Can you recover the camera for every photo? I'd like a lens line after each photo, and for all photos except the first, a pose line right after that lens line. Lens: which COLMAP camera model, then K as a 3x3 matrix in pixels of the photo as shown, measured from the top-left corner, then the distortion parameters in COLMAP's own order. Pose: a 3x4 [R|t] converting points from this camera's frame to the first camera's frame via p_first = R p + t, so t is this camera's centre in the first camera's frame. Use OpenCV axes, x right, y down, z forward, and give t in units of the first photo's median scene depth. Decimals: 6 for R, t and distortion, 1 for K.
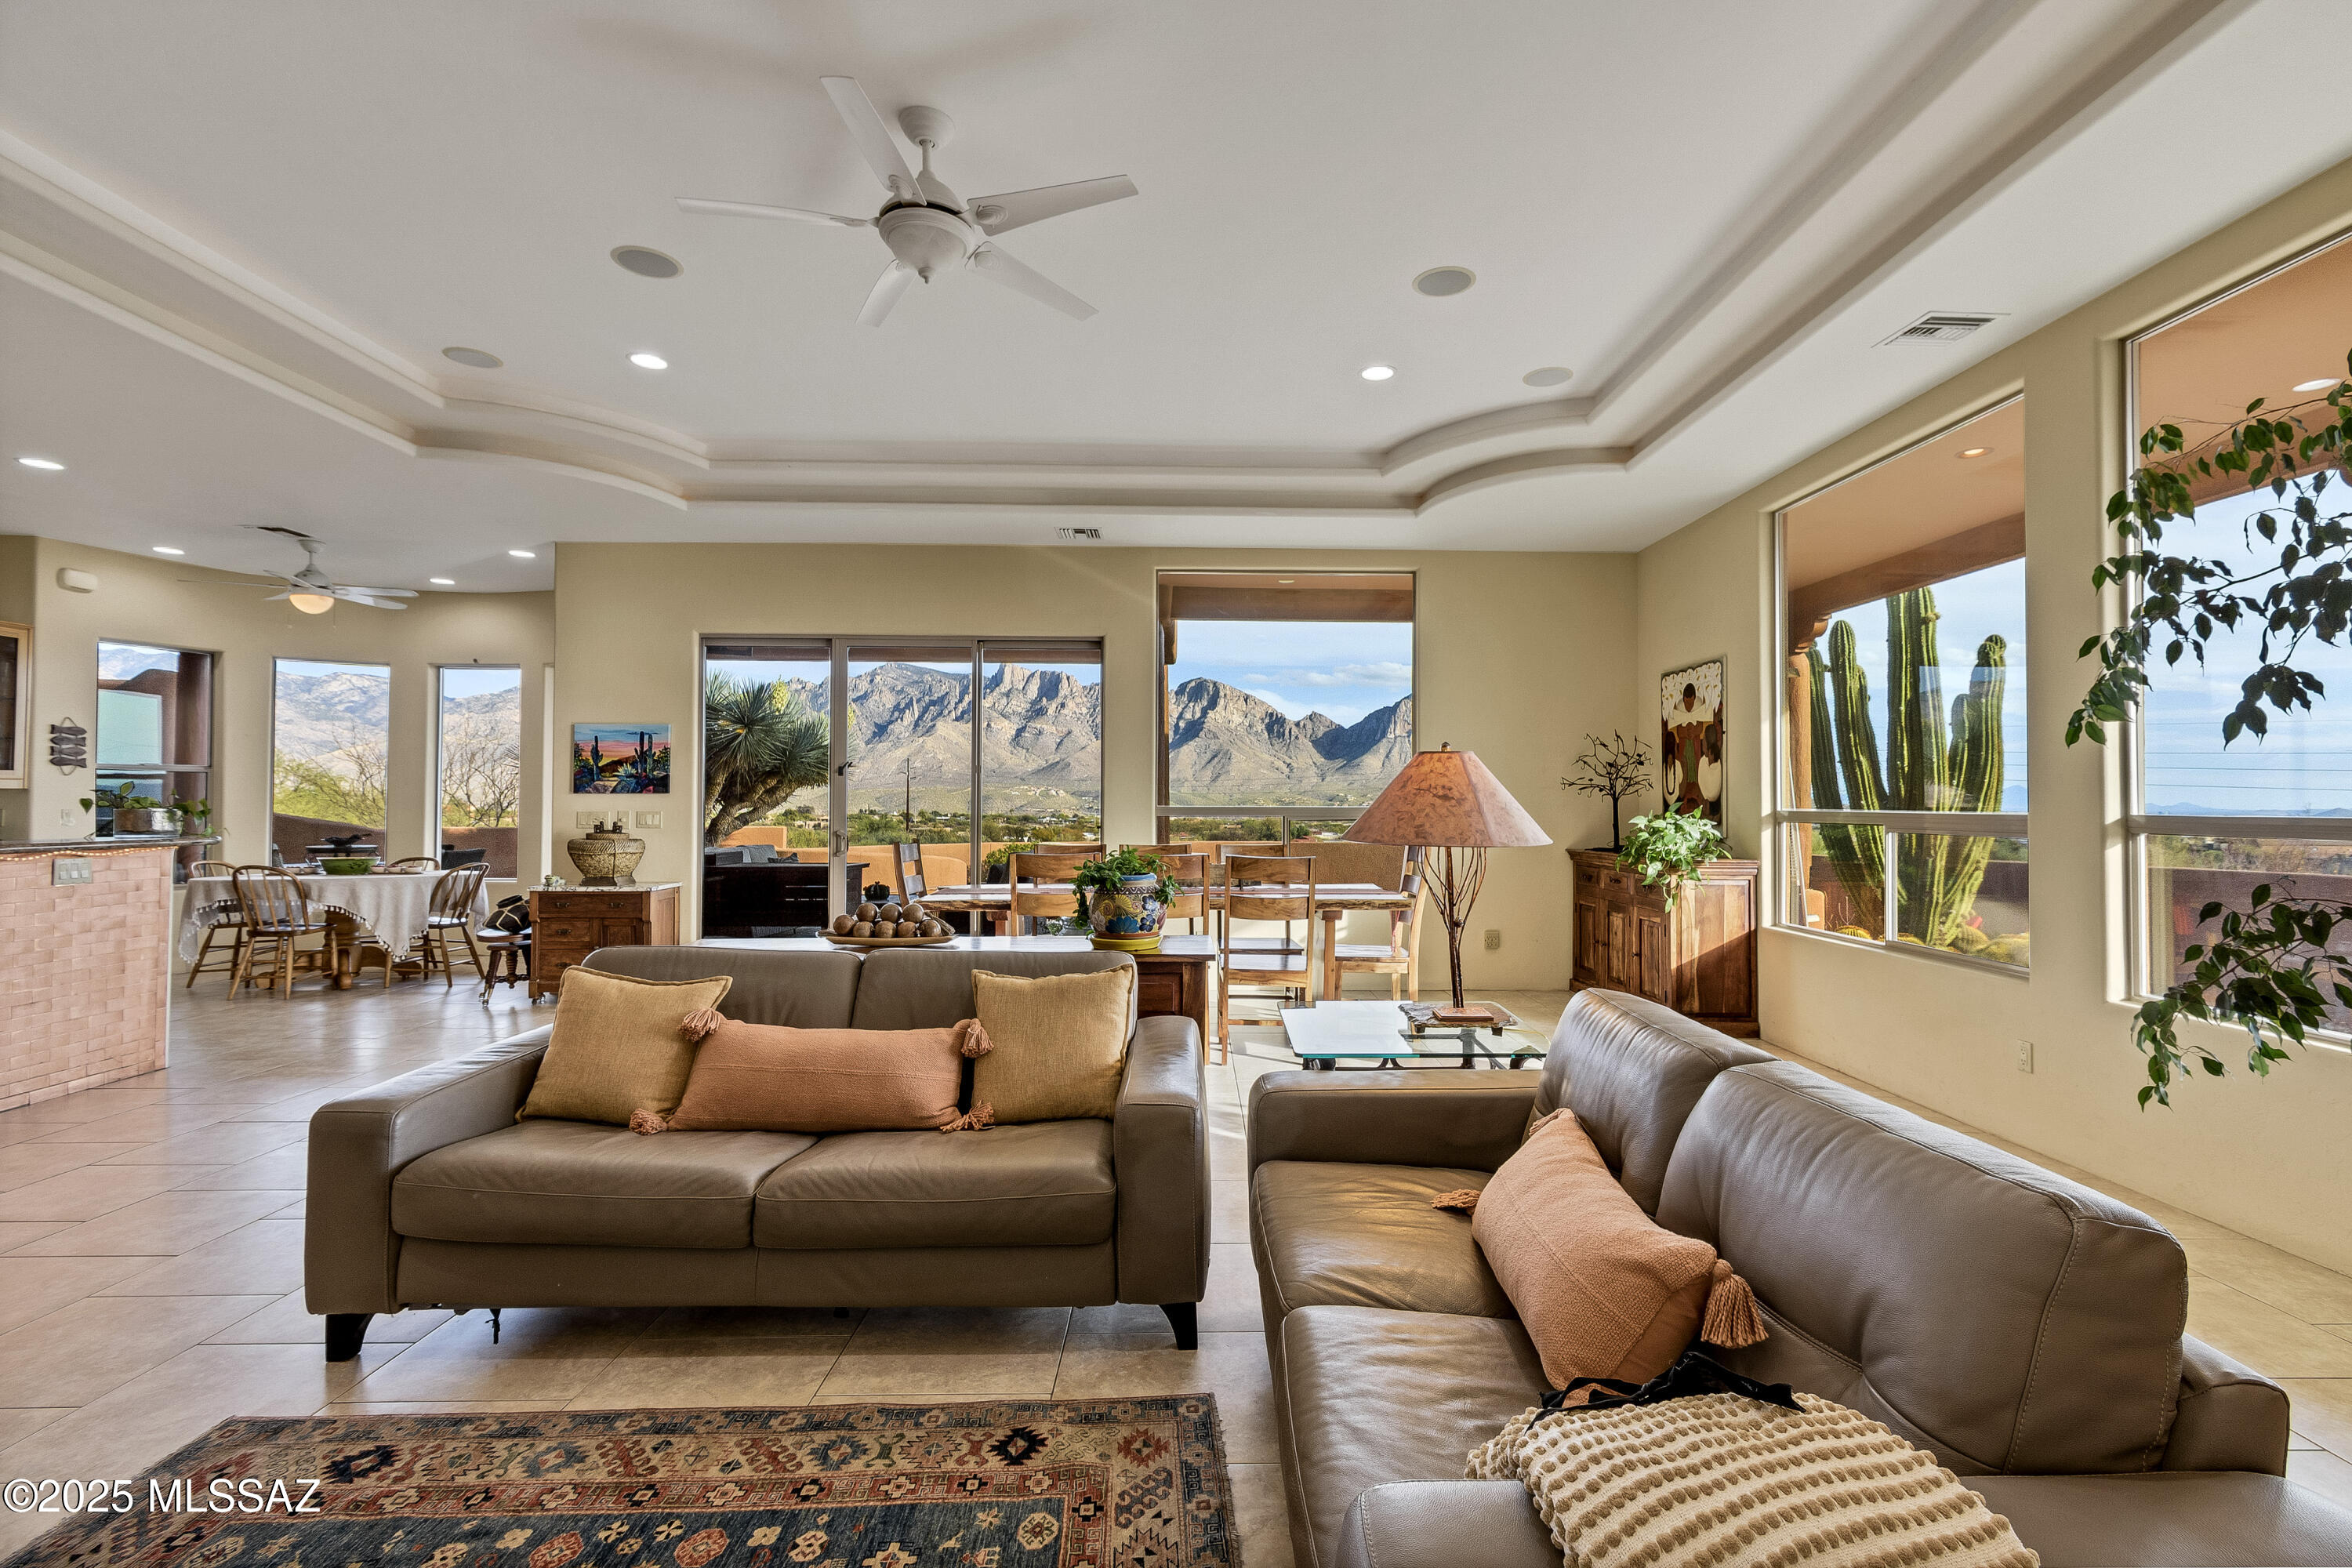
lens RADIAL K [[1076.7, 0, 1217.8], [0, 1076.7, 782.4], [0, 0, 1]] dist [0.001511, -0.001658]
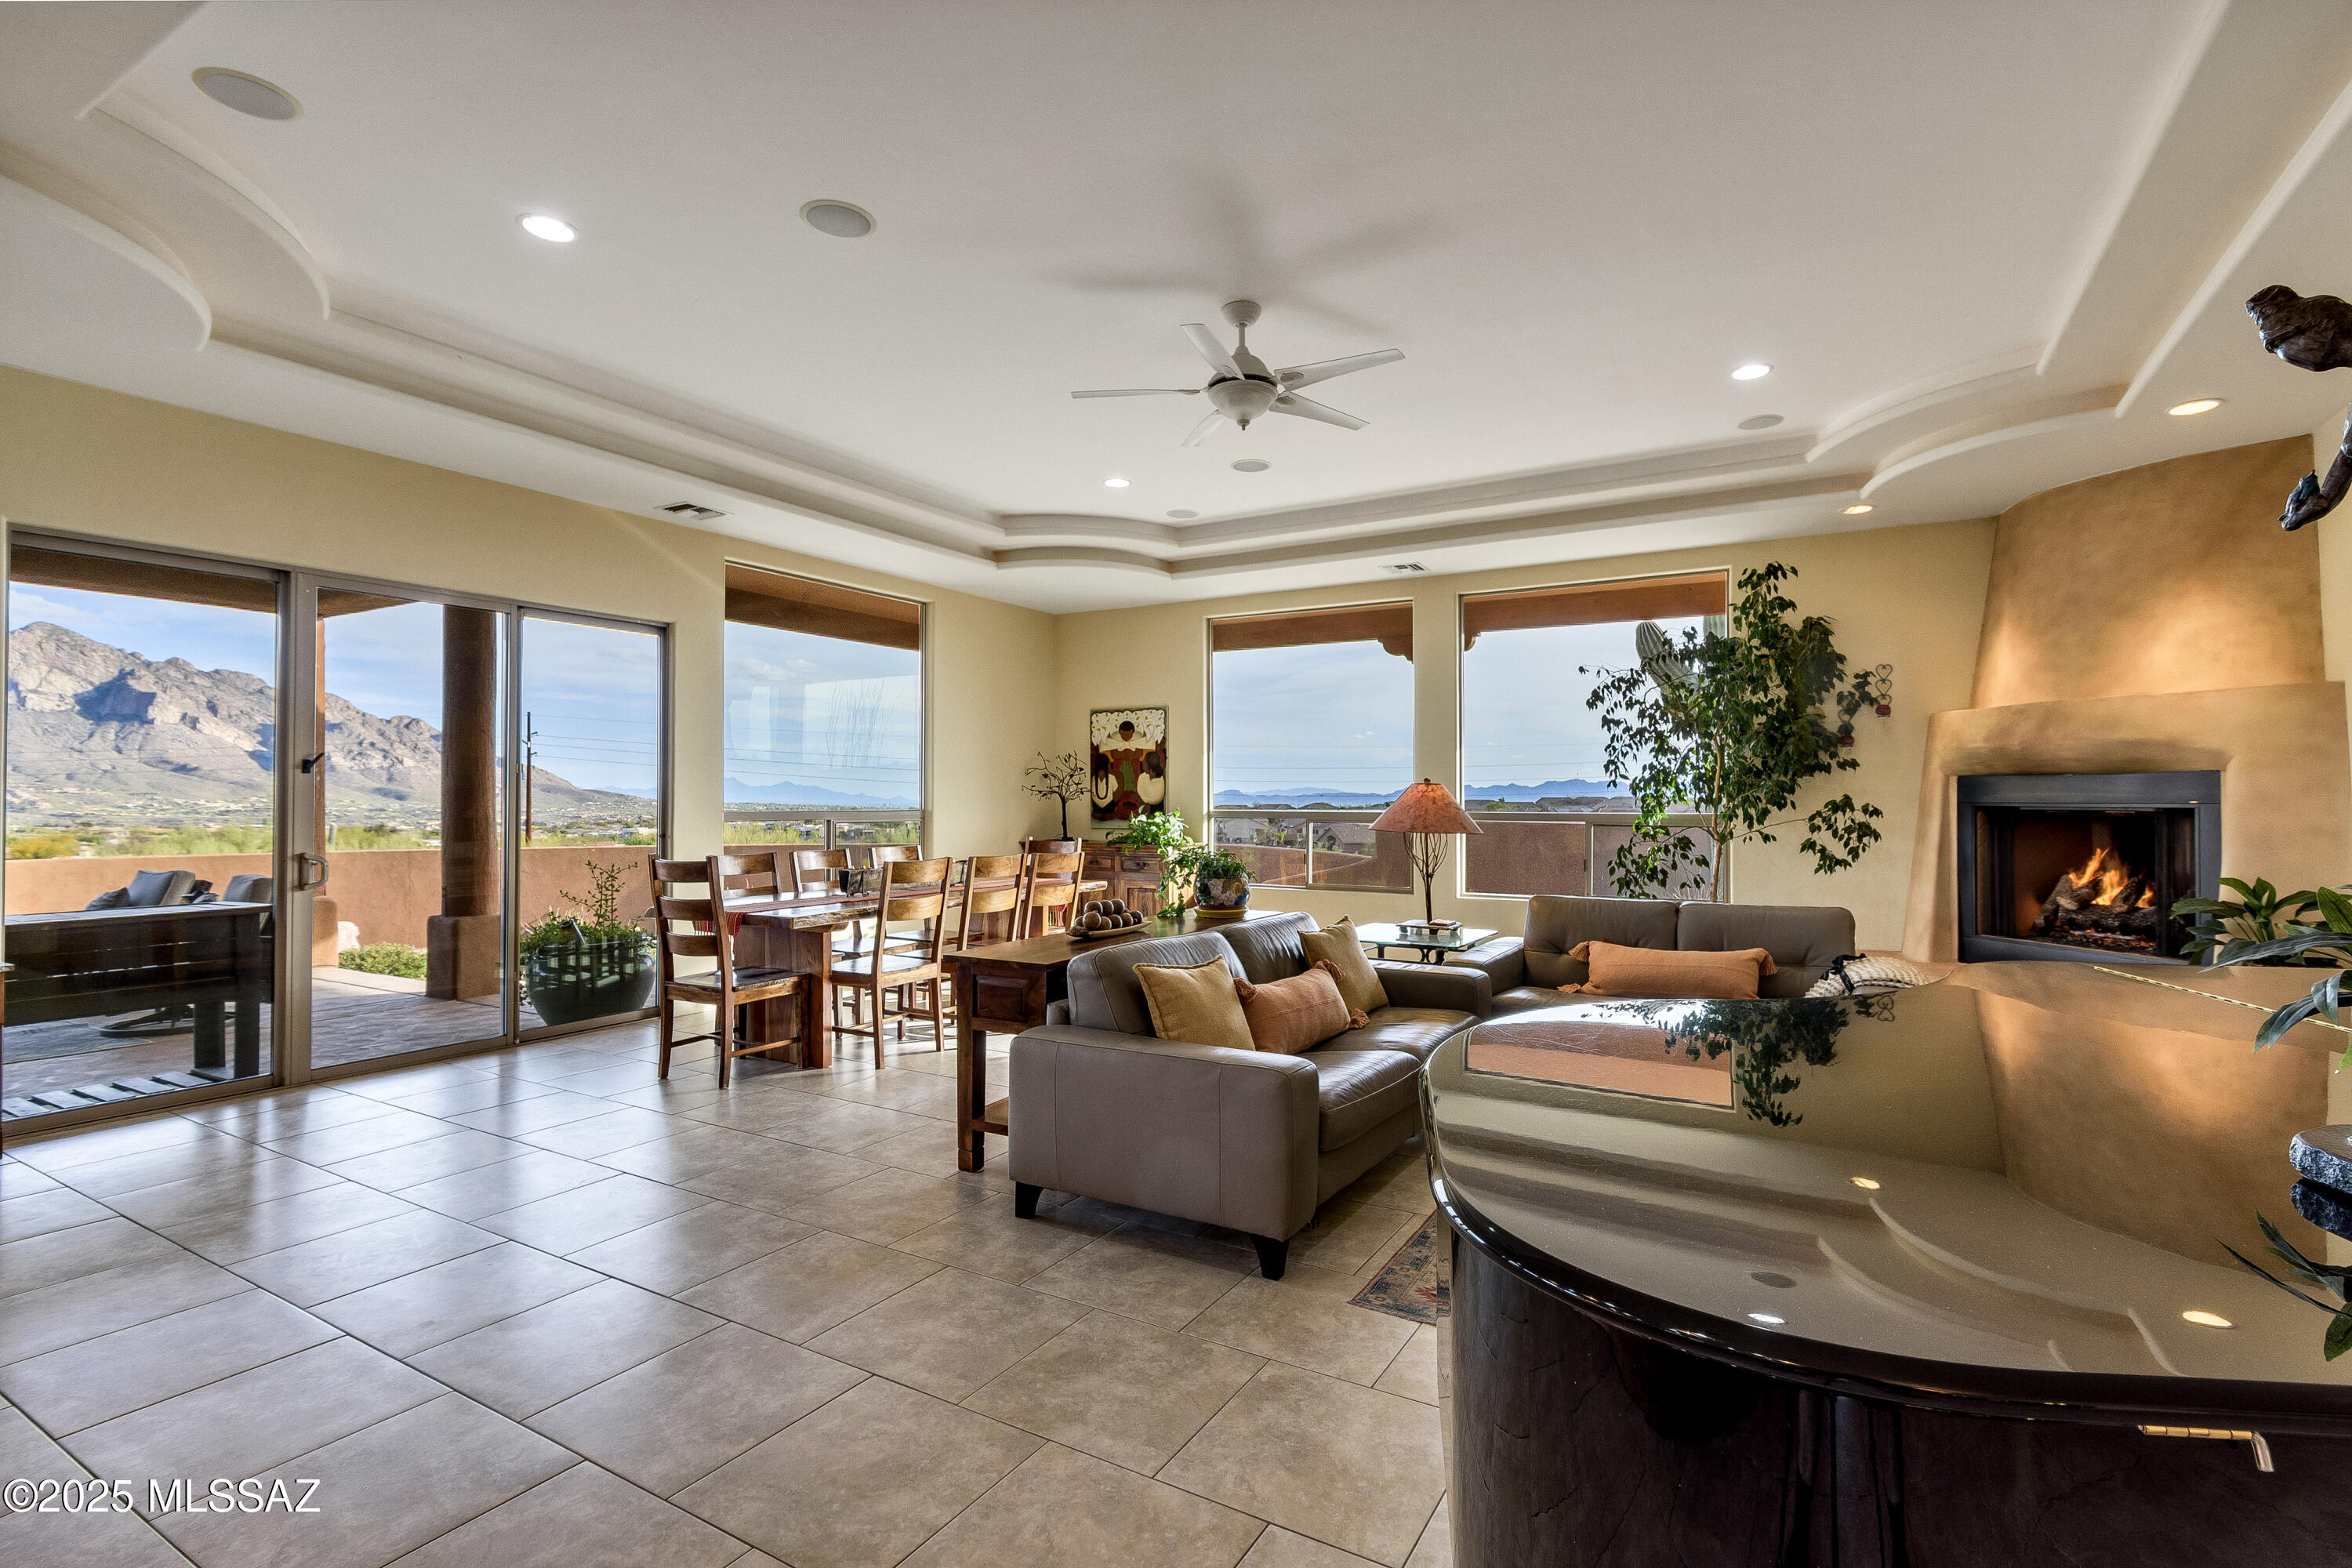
lens RADIAL K [[1076.7, 0, 1226.5], [0, 1076.7, 787.0], [0, 0, 1]] dist [0.001511, -0.001658]
pose [[0.515686, 0.007706, 0.856743, -0.836948], [-0.016684, 0.999860, 0.001049, -0.010377], [-0.856615, -0.014835, 0.515743, 0.184482]]
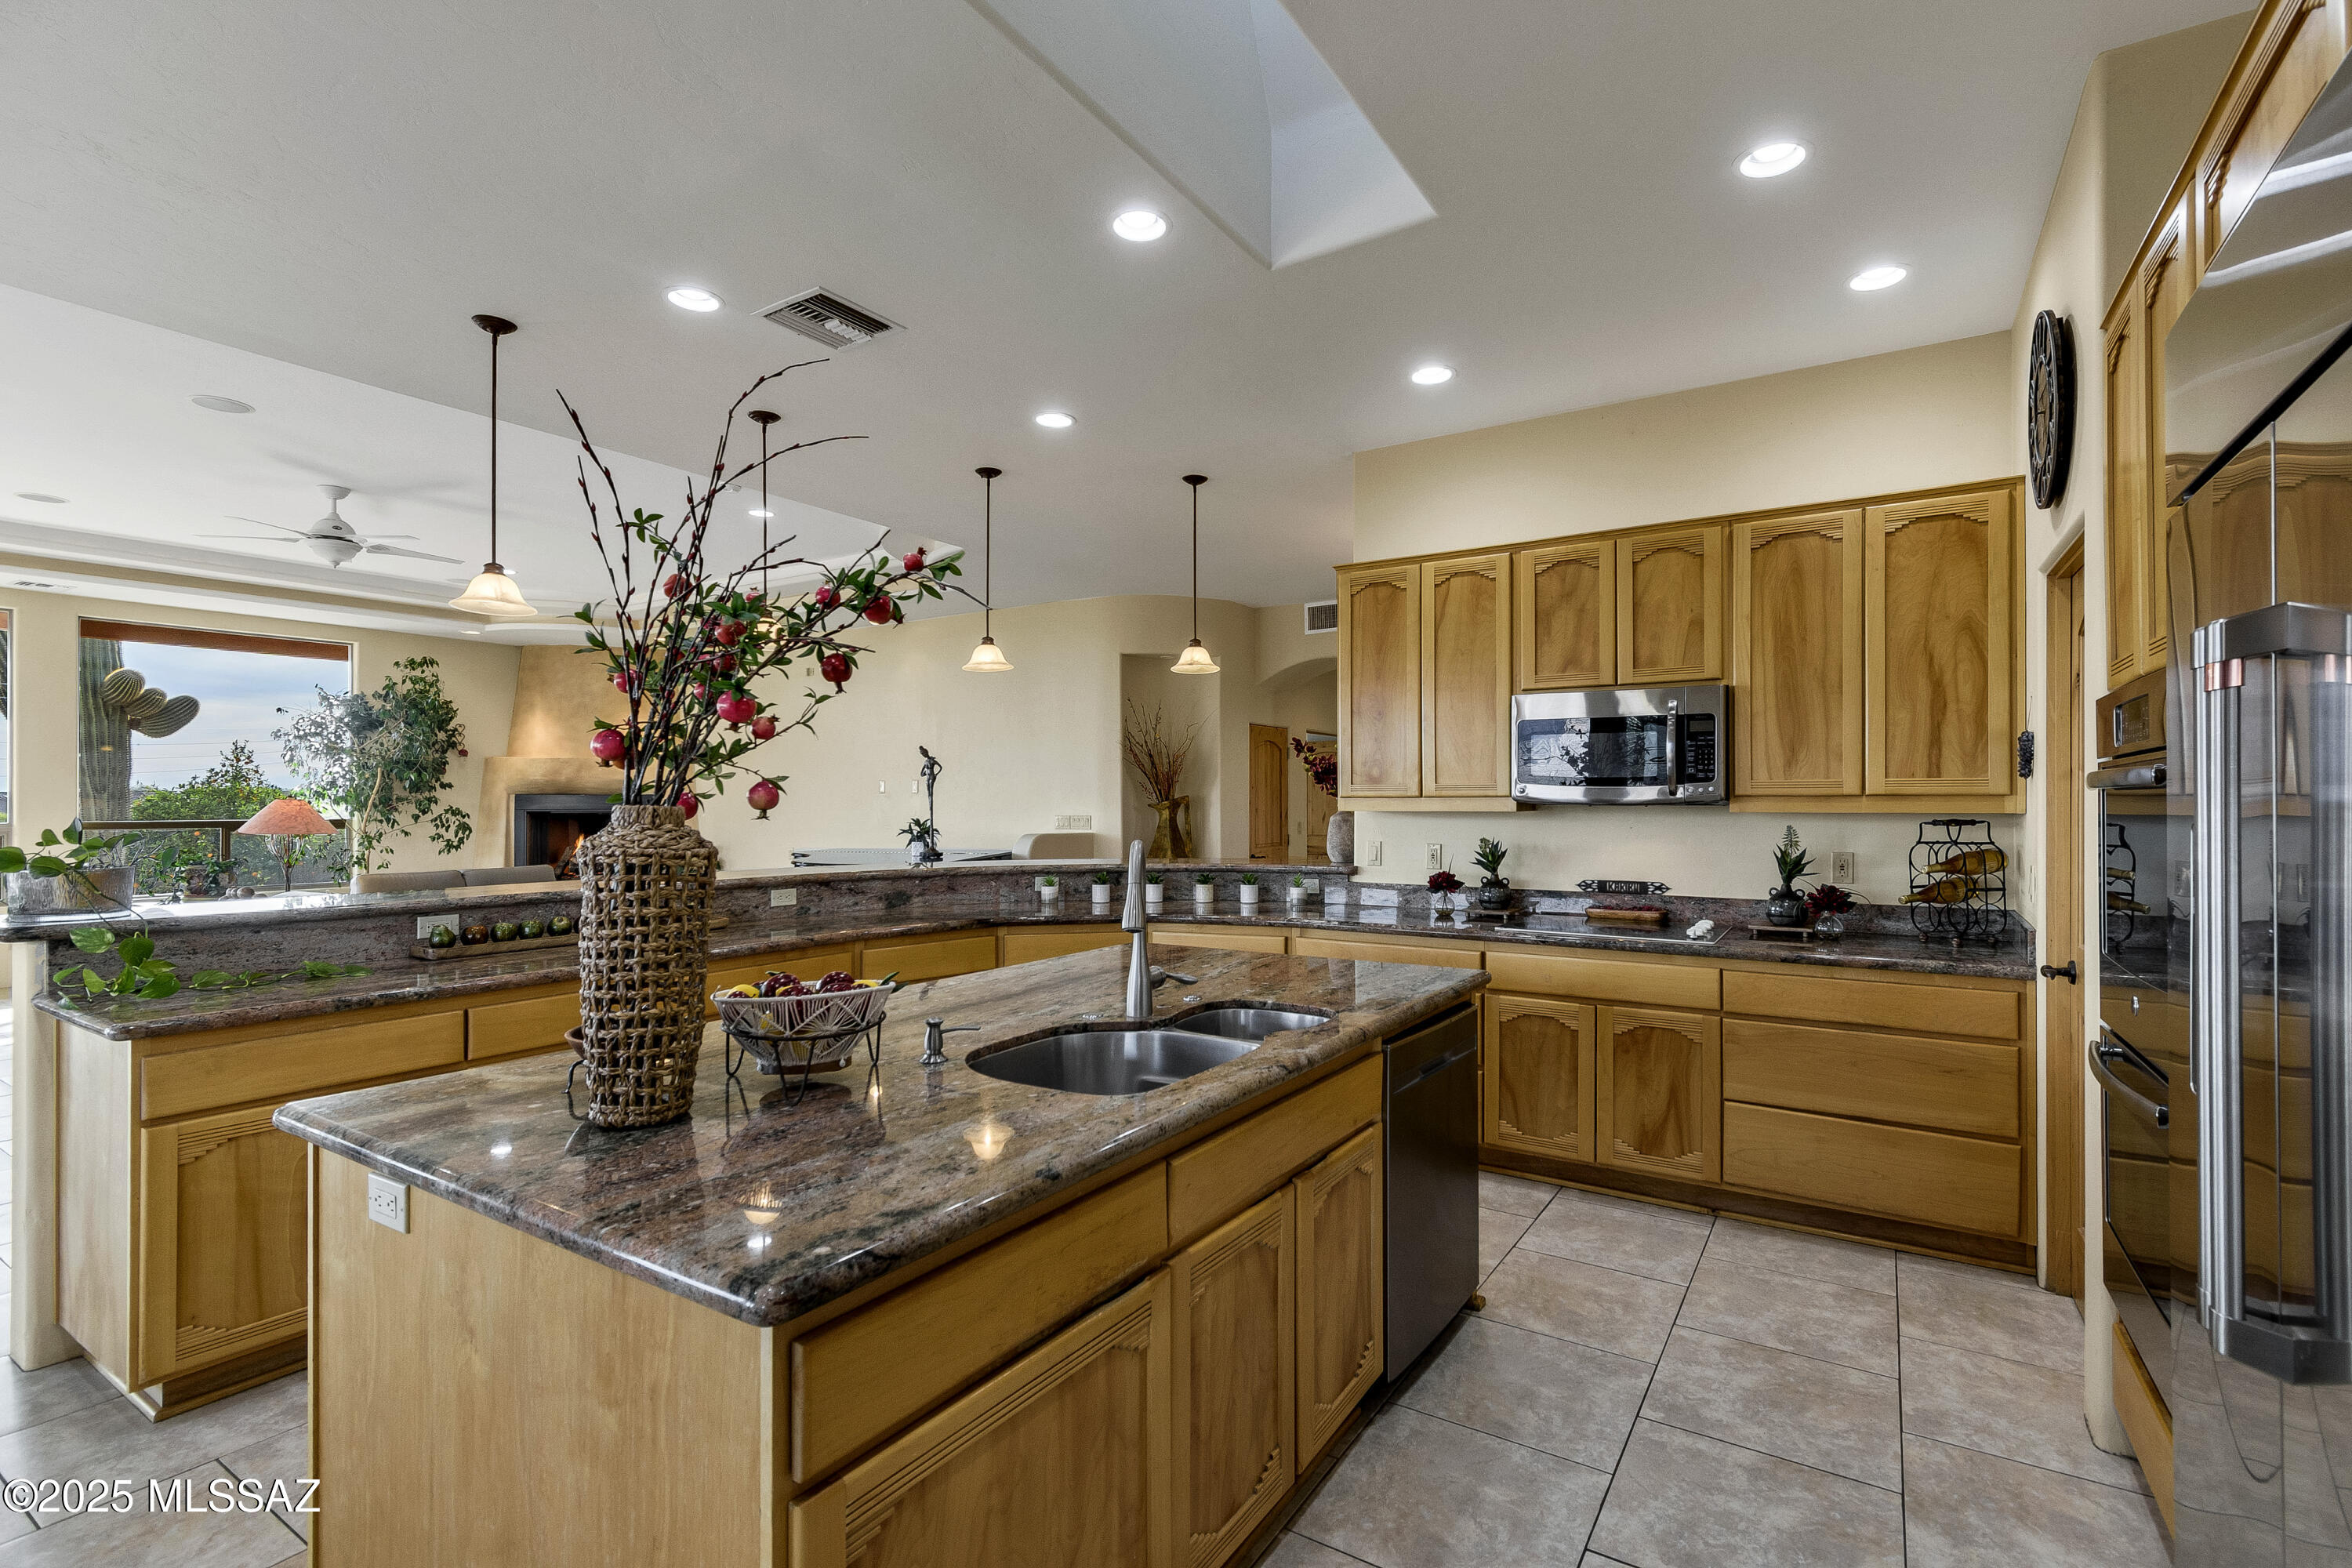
lens RADIAL K [[1051.1, 0, 1211.8], [0, 1051.1, 789.7], [0, 0, 1]] dist [0.001151, -0.001716]
pose [[-0.841218, 0.004757, 0.540675, -1.596956], [-0.009450, 0.999679, -0.023500, -0.008023], [-0.540613, -0.024878, -0.840903, 1.031593]]
